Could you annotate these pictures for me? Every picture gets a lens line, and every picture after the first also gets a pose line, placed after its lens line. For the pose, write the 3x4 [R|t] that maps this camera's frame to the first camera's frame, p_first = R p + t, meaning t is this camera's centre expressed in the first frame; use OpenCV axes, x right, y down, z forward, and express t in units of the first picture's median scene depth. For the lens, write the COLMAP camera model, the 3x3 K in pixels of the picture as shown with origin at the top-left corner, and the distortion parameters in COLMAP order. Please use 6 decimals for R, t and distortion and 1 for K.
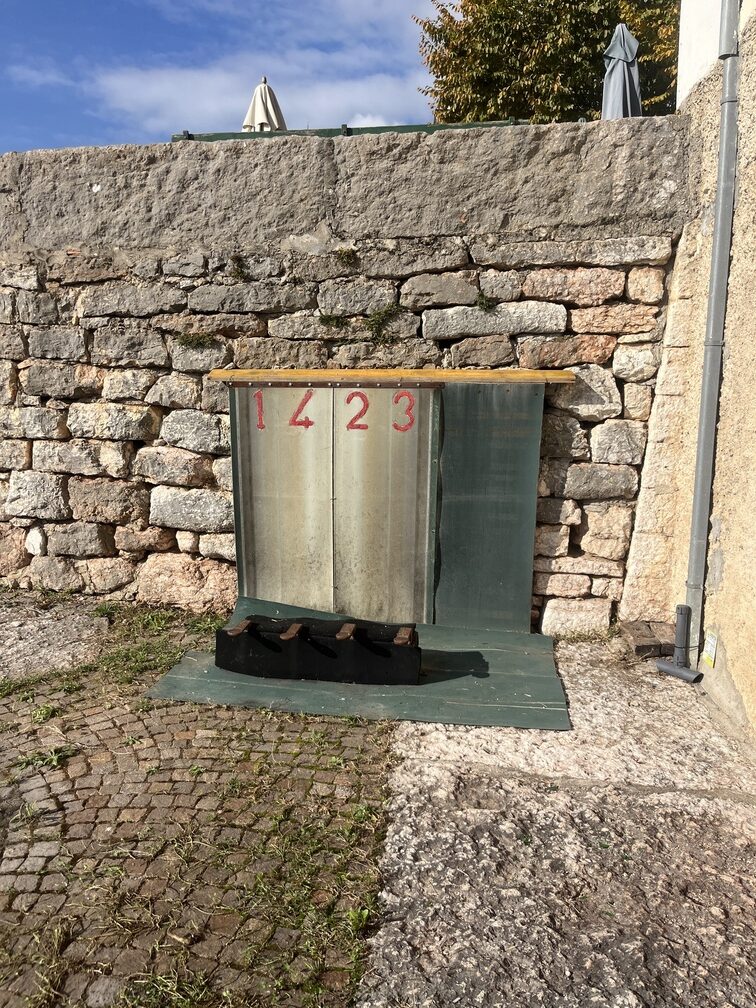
lens RADIAL K [[768.5, 0, 375.8], [0, 768.5, 506.5], [0, 0, 1]] dist [0.032795, -0.023423]
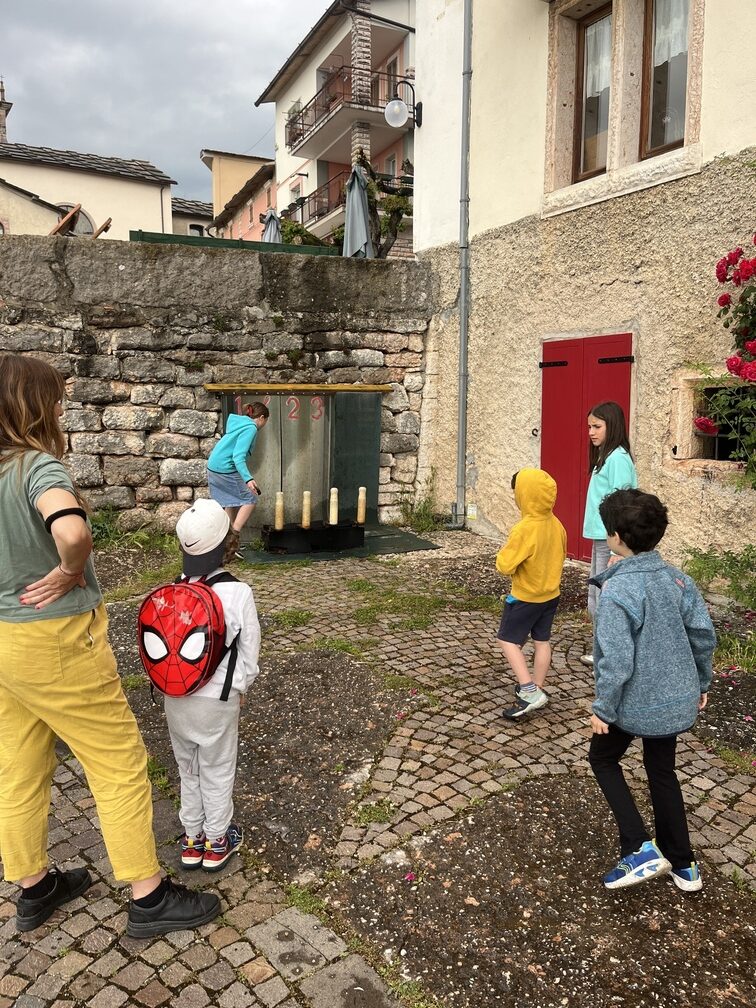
lens RADIAL K [[768.5, 0, 377.3], [0, 768.5, 514.8], [0, 0, 1]] dist [0.032795, -0.023423]
pose [[0.820847, -0.093136, 0.563503, -0.859818], [0.092971, 0.995245, 0.029064, 0.084447], [-0.563530, 0.028532, 0.825603, -0.551102]]
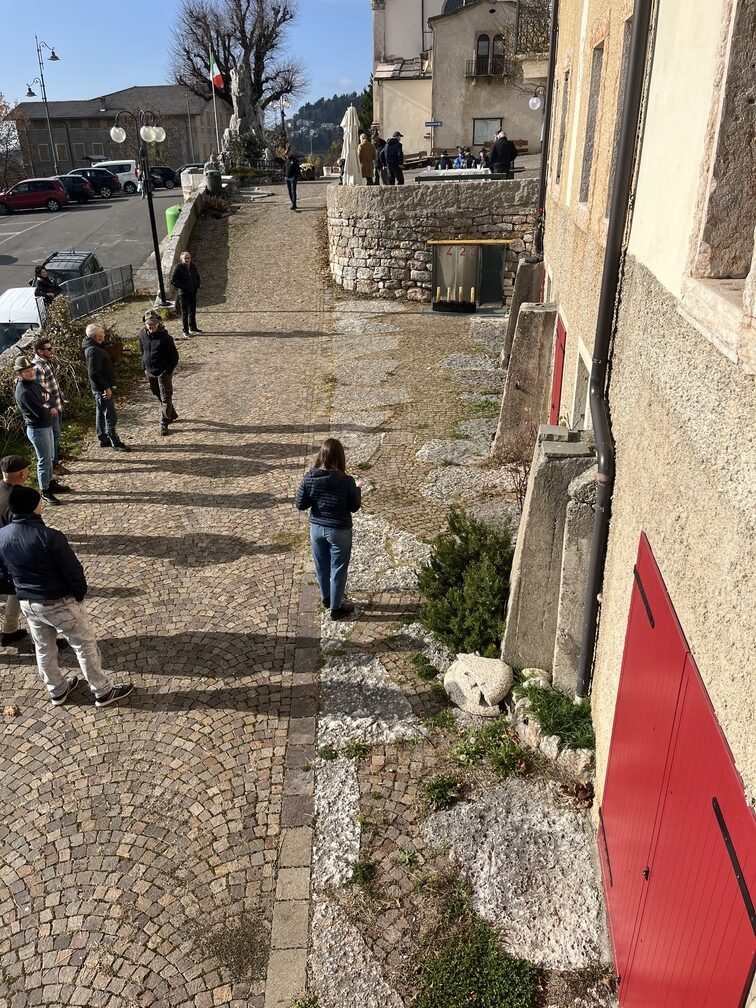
lens RADIAL K [[768.5, 0, 372.0], [0, 768.5, 504.2], [0, 0, 1]] dist [0.032795, -0.023423]
pose [[0.997416, 0.005713, -0.071617, -0.207389], [0.014502, 0.960302, 0.278584, 0.024328], [0.070366, -0.278902, 0.957738, -3.464373]]
